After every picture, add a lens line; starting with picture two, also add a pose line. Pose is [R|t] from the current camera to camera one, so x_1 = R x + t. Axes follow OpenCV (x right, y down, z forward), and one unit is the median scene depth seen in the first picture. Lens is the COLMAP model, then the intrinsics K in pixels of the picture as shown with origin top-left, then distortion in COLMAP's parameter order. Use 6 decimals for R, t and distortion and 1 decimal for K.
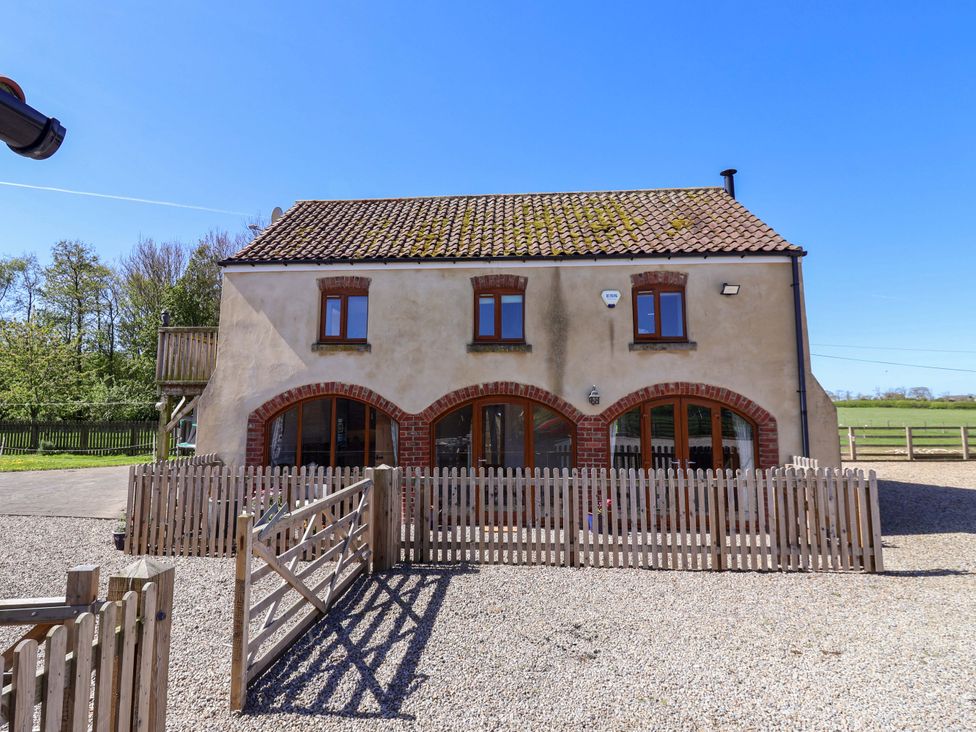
lens RADIAL K [[514.1, 0, 480.3], [0, 514.1, 348.3], [0, 0, 1]] dist [0.003974, -0.015004]
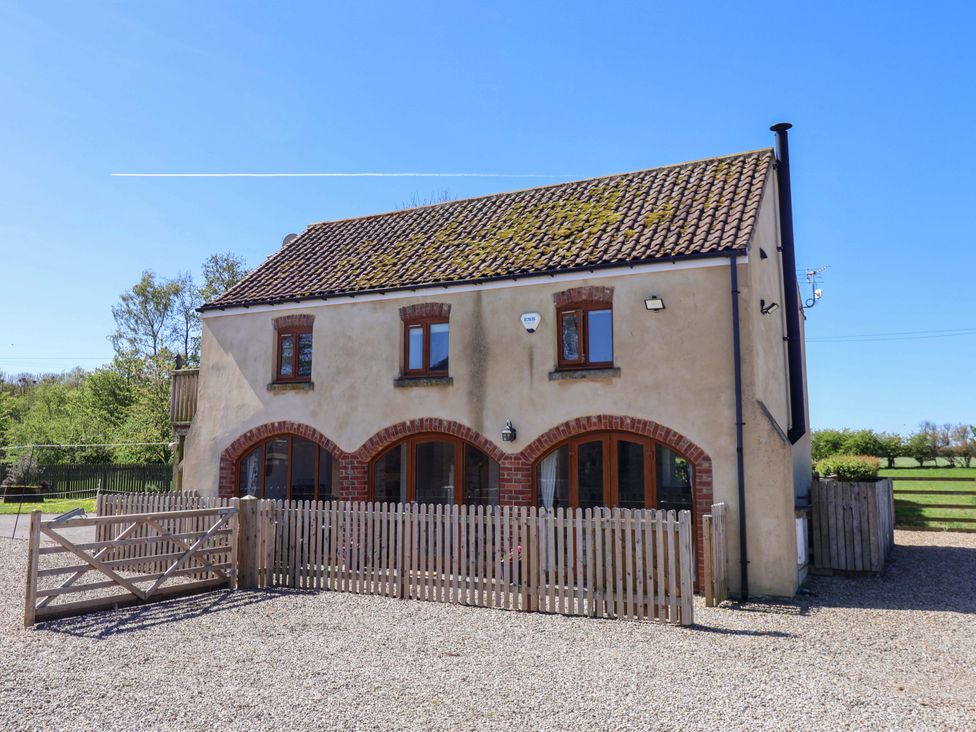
lens RADIAL K [[784.2, 0, 487.8], [0, 784.2, 353.6], [0, 0, 1]] dist [0.005082, 0.000914]
pose [[0.925454, -0.048689, -0.375717, 0.686481], [0.044810, 0.998814, -0.019061, -0.019843], [0.376200, 0.000804, 0.926538, -0.282638]]
